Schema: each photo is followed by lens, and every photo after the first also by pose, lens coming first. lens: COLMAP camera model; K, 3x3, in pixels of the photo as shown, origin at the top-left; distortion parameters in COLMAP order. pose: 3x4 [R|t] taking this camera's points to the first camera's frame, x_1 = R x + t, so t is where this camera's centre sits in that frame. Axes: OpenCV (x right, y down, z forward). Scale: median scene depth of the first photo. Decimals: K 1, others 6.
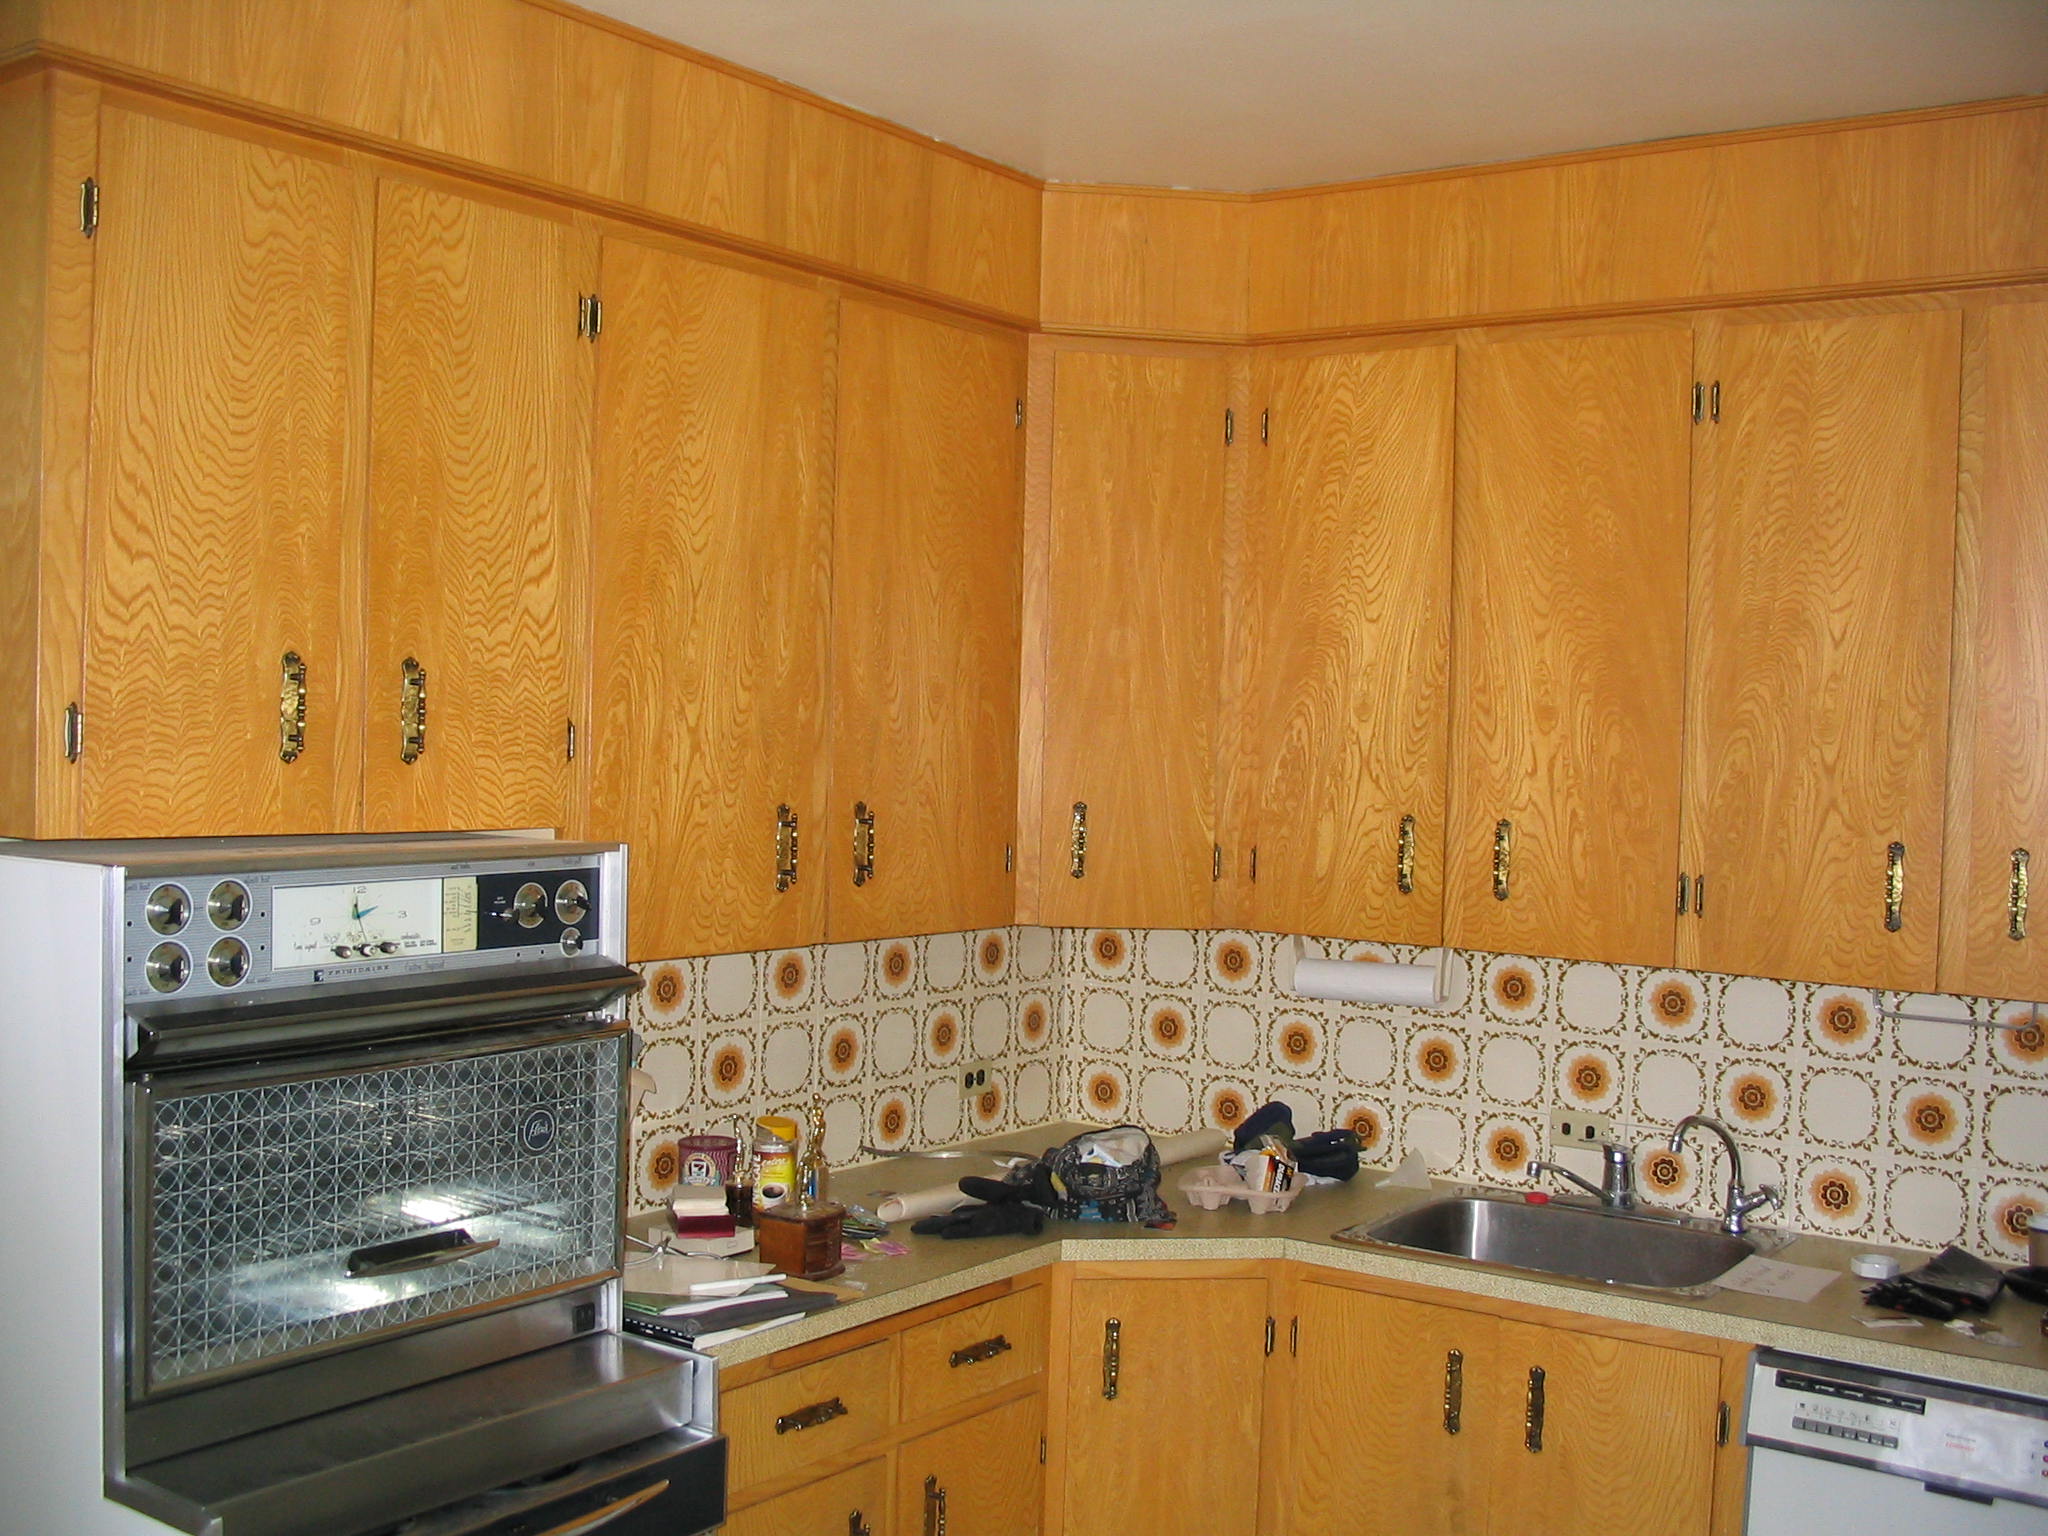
lens RADIAL K [[2148.6, 0, 1001.4], [0, 2148.6, 777.6], [0, 0, 1]] dist [-0.182374, 0.211288]
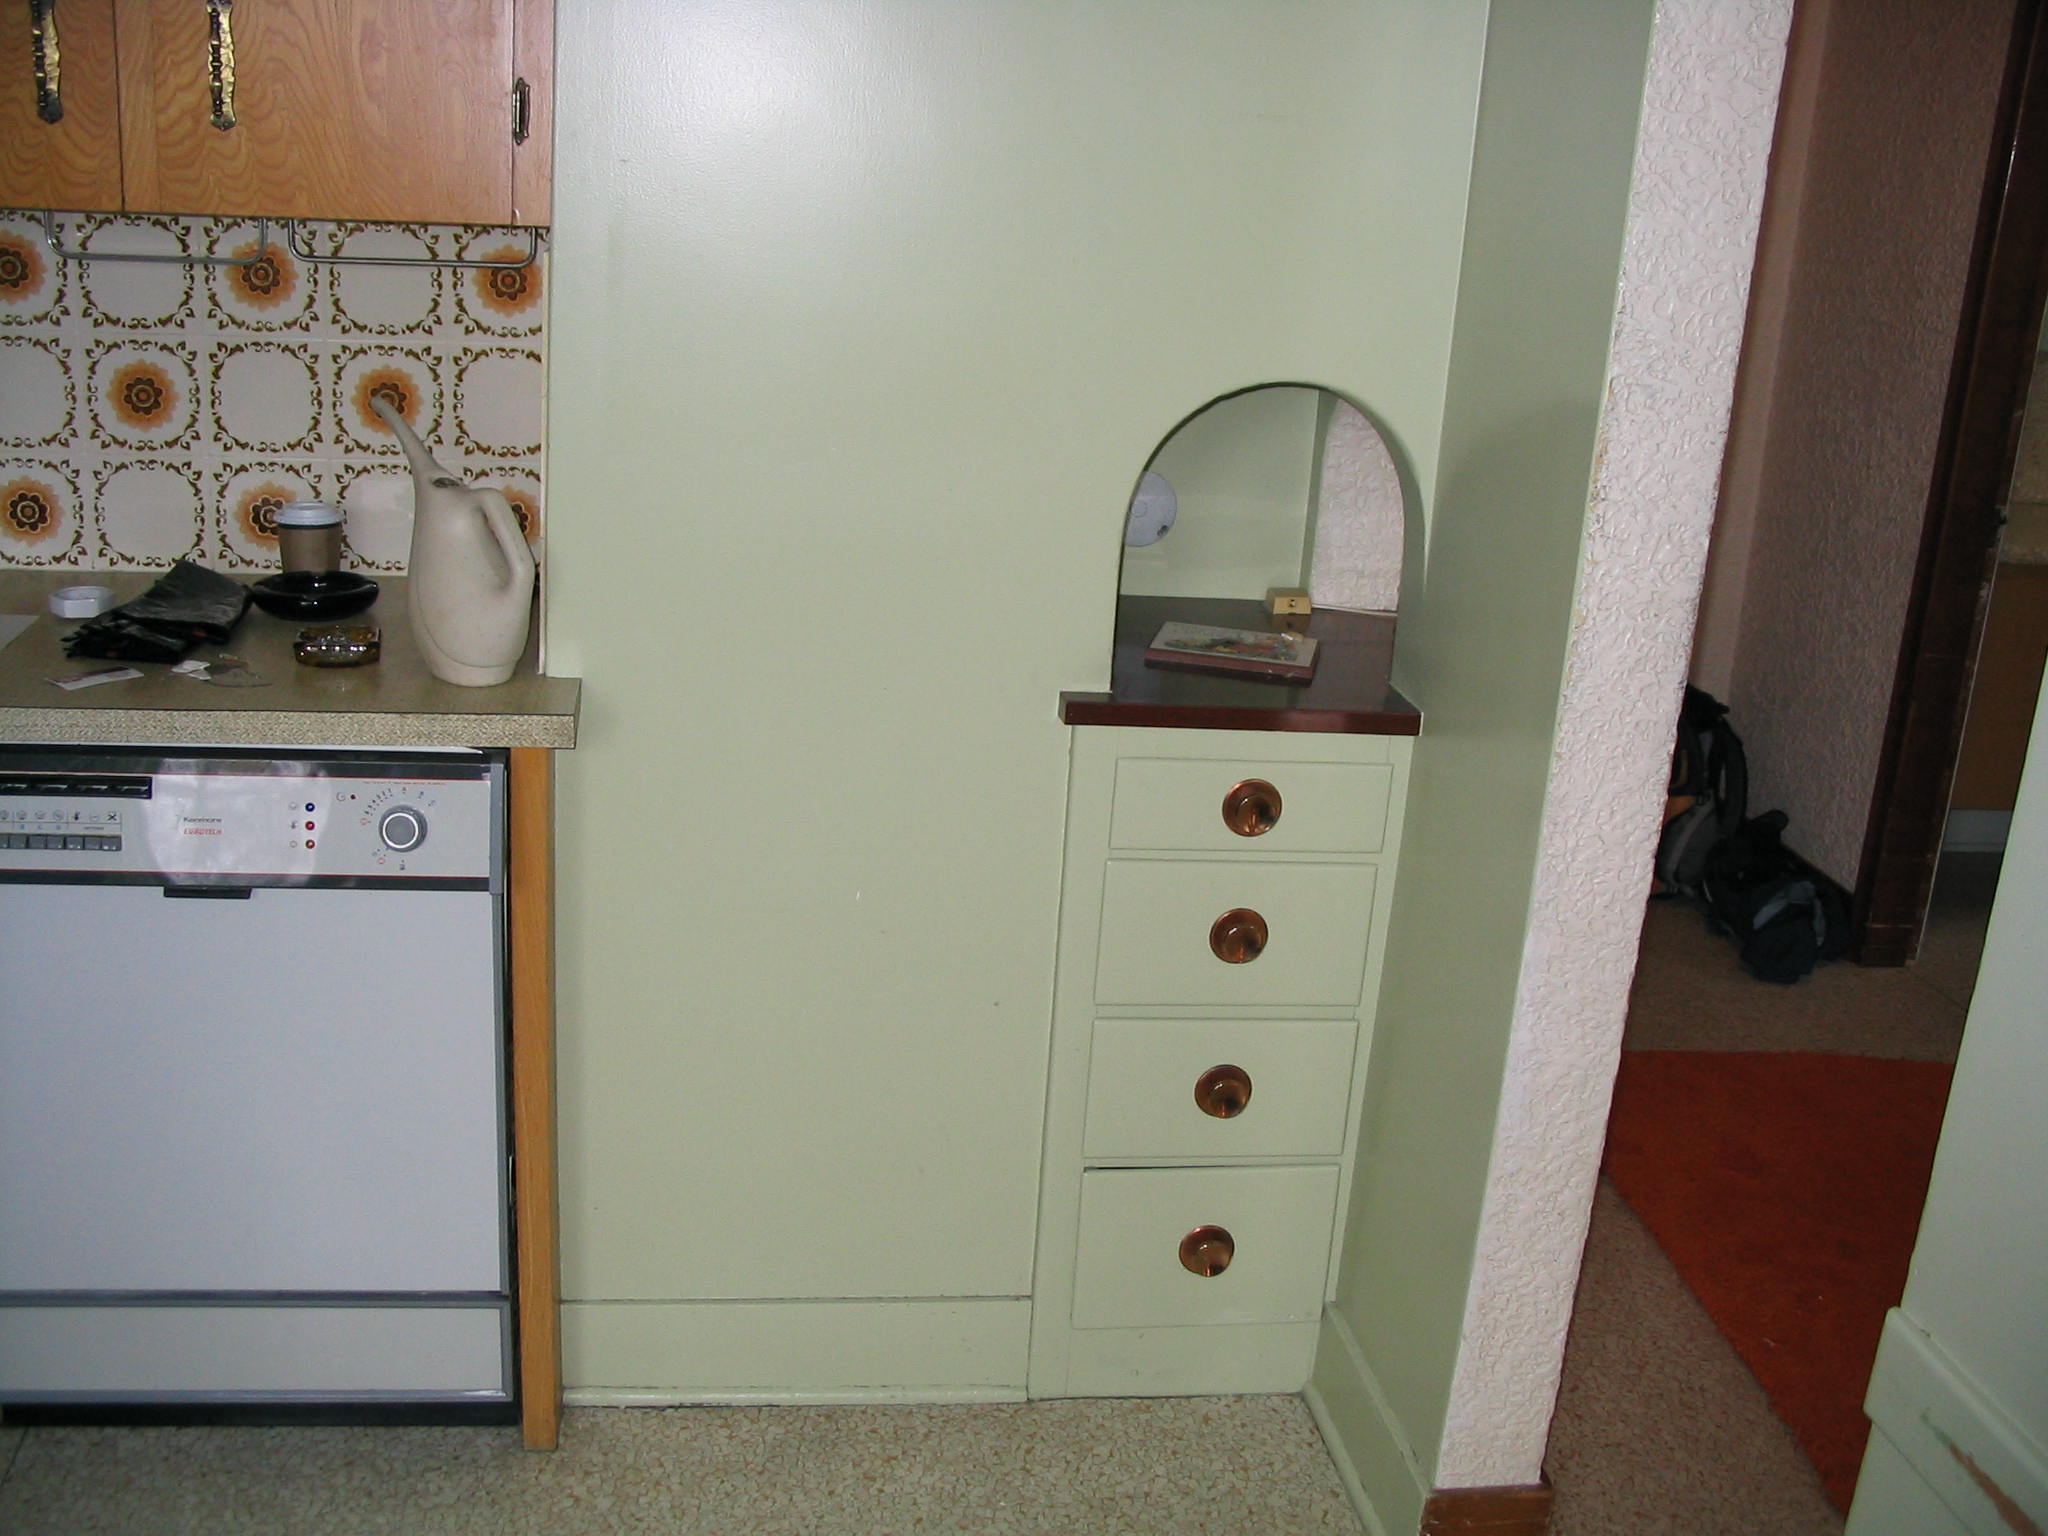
lens RADIAL K [[2148.6, 0, 1001.4], [0, 2148.6, 777.6], [0, 0, 1]] dist [-0.182374, 0.211288]
pose [[0.722341, -0.199934, 0.662004, 0.150847], [-0.020297, 0.950752, 0.309287, 0.058345], [-0.691239, -0.236847, 0.682710, 0.253950]]
